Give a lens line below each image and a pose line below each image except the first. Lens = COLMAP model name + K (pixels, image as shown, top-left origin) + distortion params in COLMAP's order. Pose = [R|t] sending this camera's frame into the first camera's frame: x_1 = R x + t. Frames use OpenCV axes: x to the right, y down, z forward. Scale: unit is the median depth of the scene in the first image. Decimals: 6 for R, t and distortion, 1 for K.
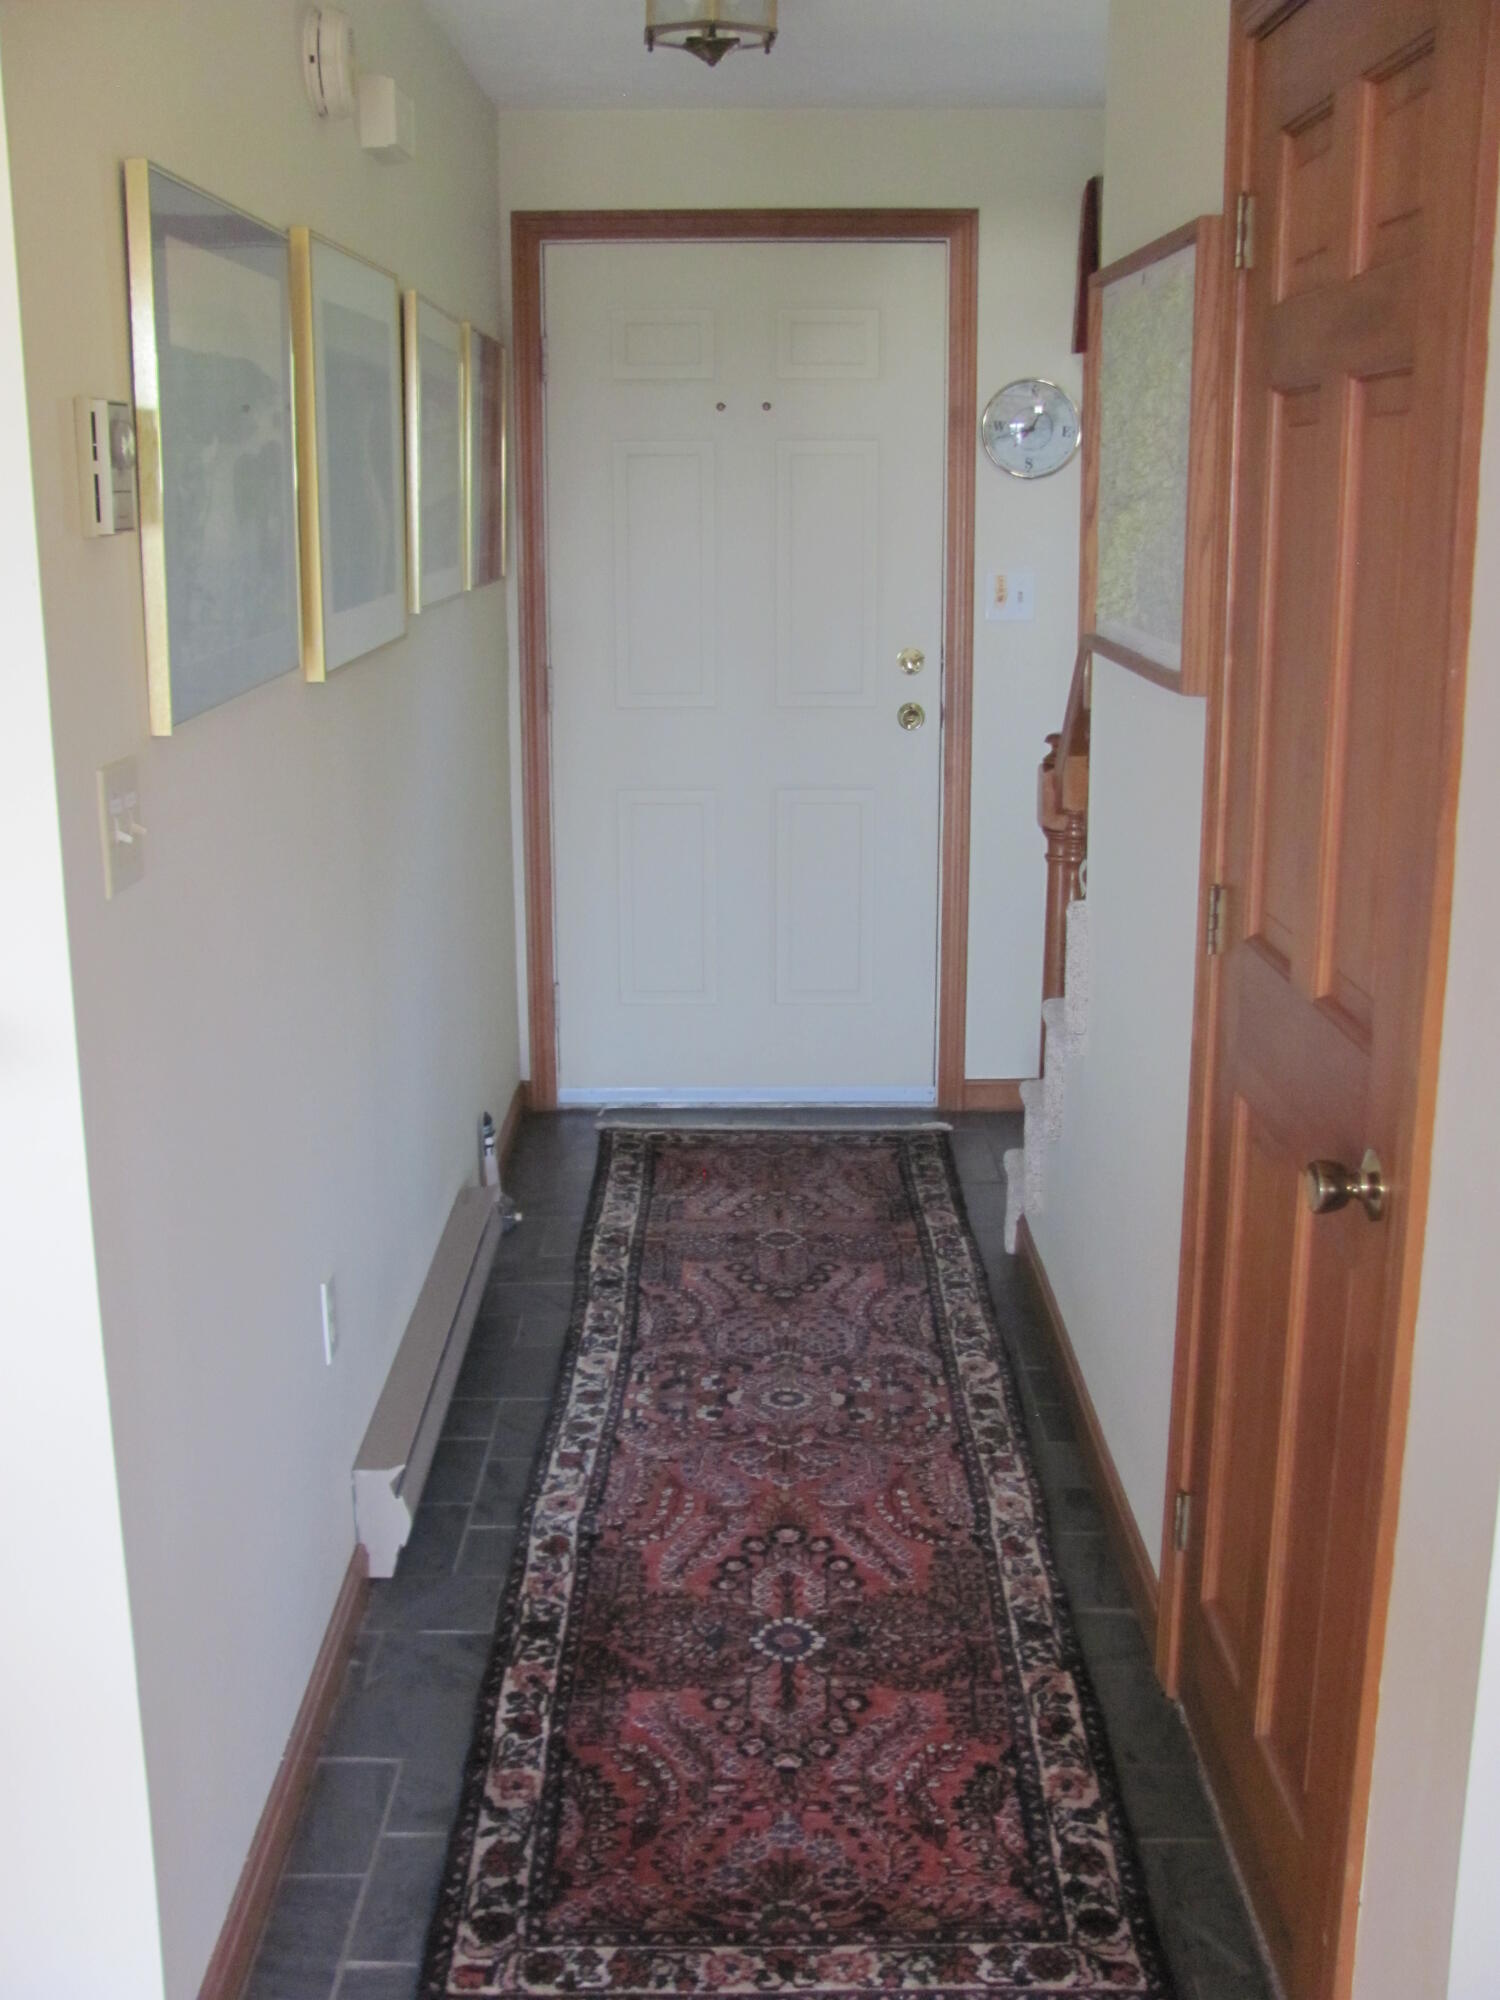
lens RADIAL K [[2155.5, 0, 704.2], [0, 2155.5, 999.7], [0, 0, 1]] dist [-0.205275, 0.261892]
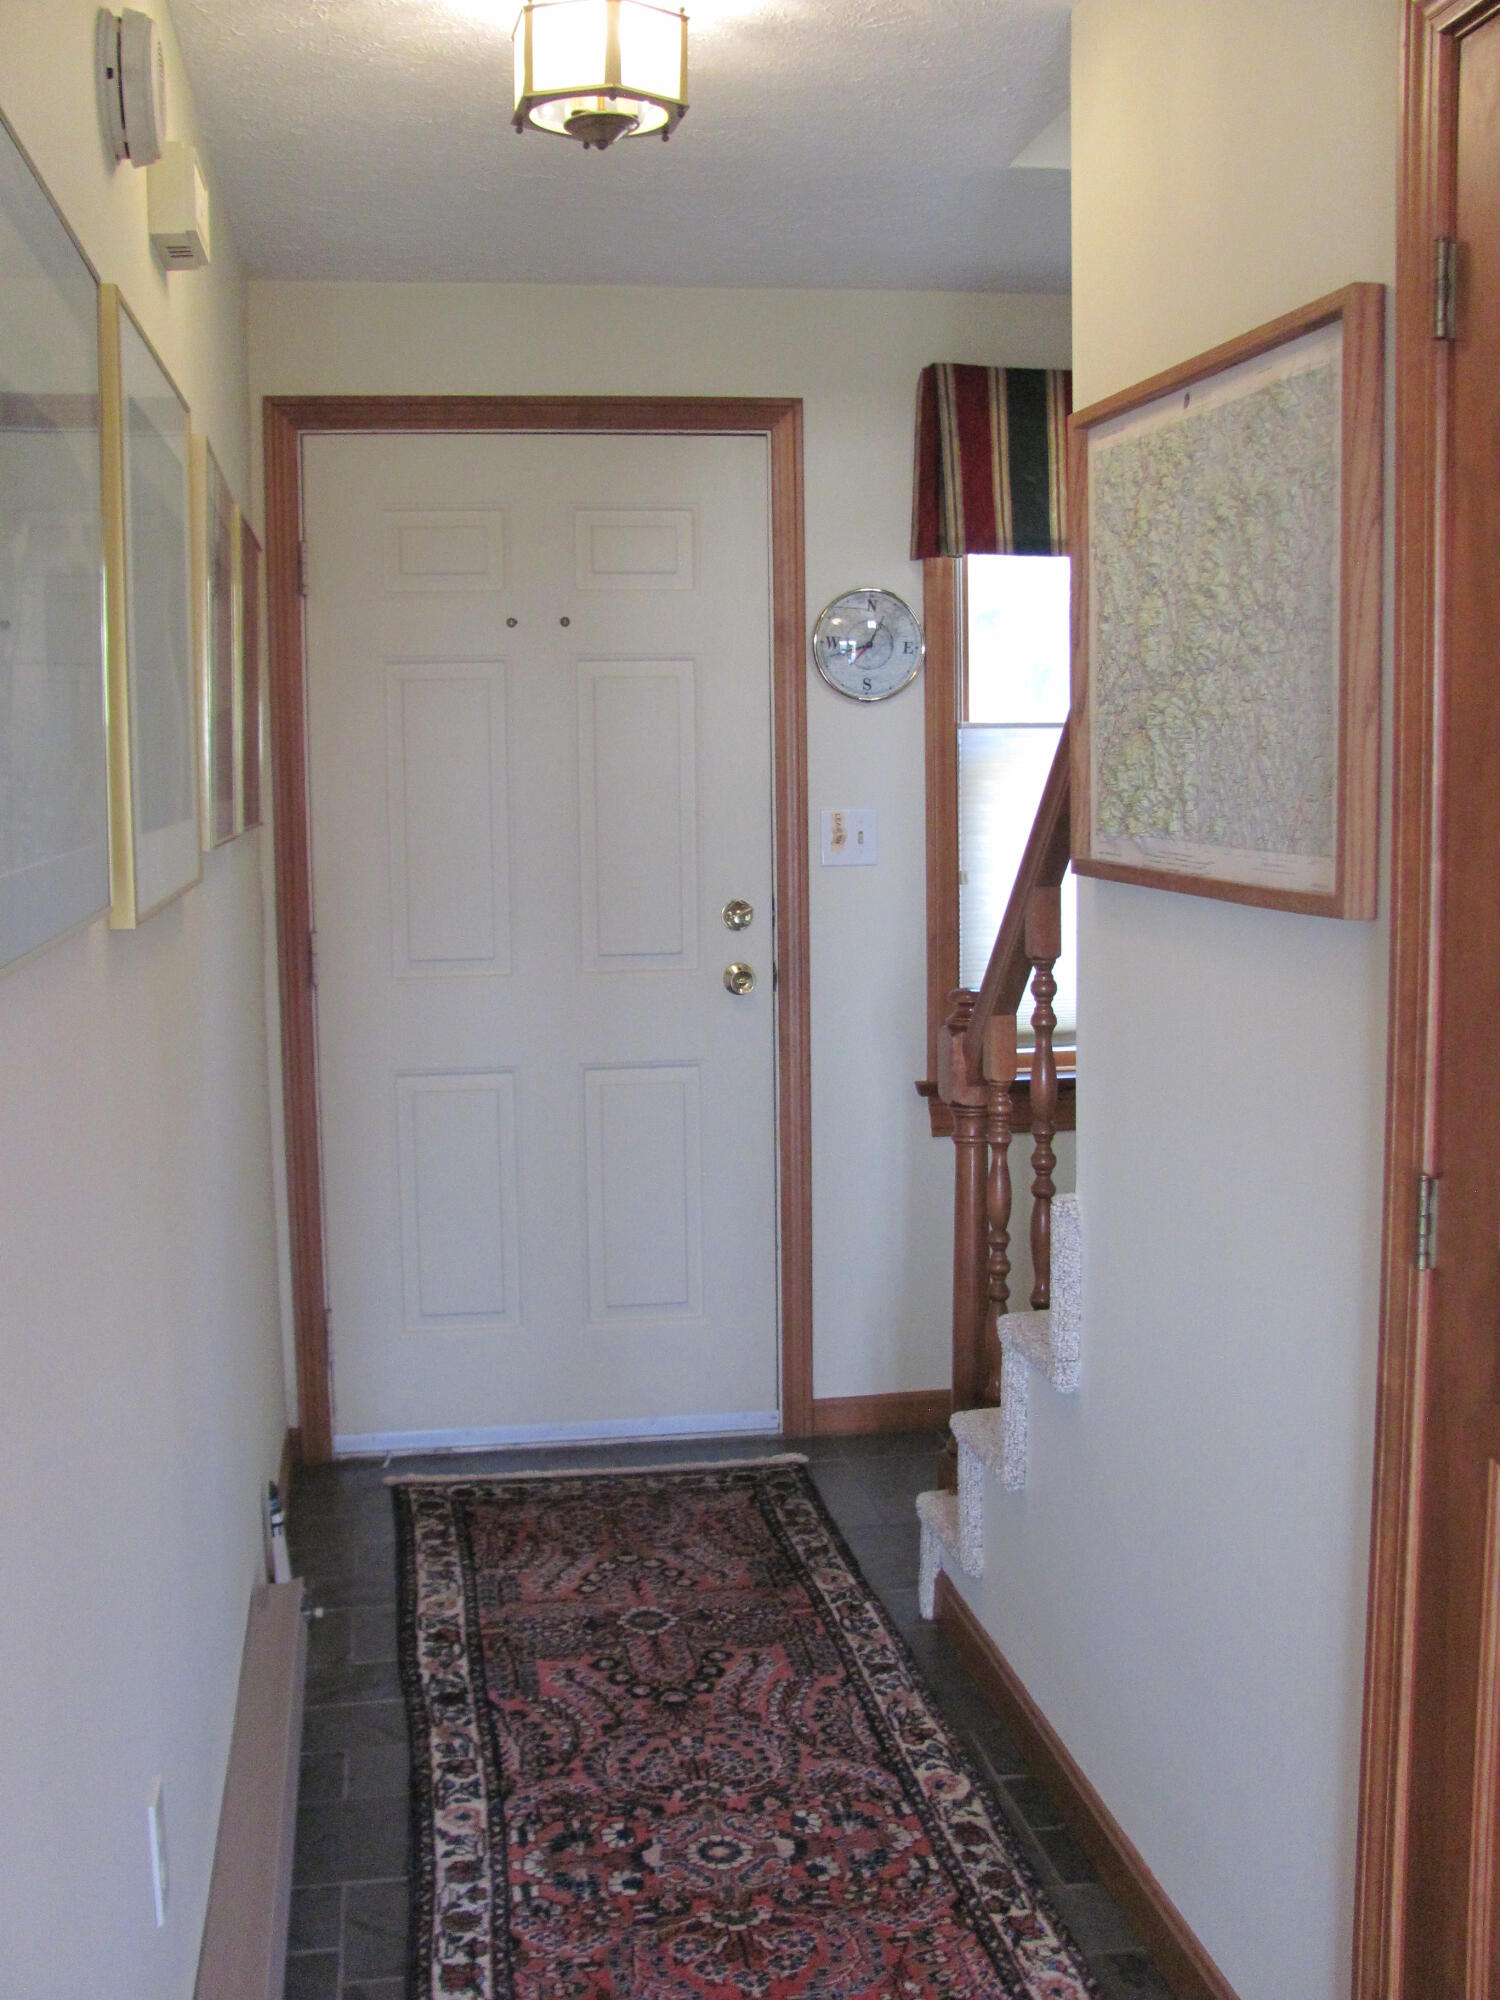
lens RADIAL K [[2155.5, 0, 704.2], [0, 2155.5, 999.7], [0, 0, 1]] dist [-0.205275, 0.261892]
pose [[0.985981, -0.026316, 0.164772, -0.073584], [0.047299, 0.991060, -0.124752, -0.020933], [-0.160016, 0.130796, 0.978411, 0.196619]]
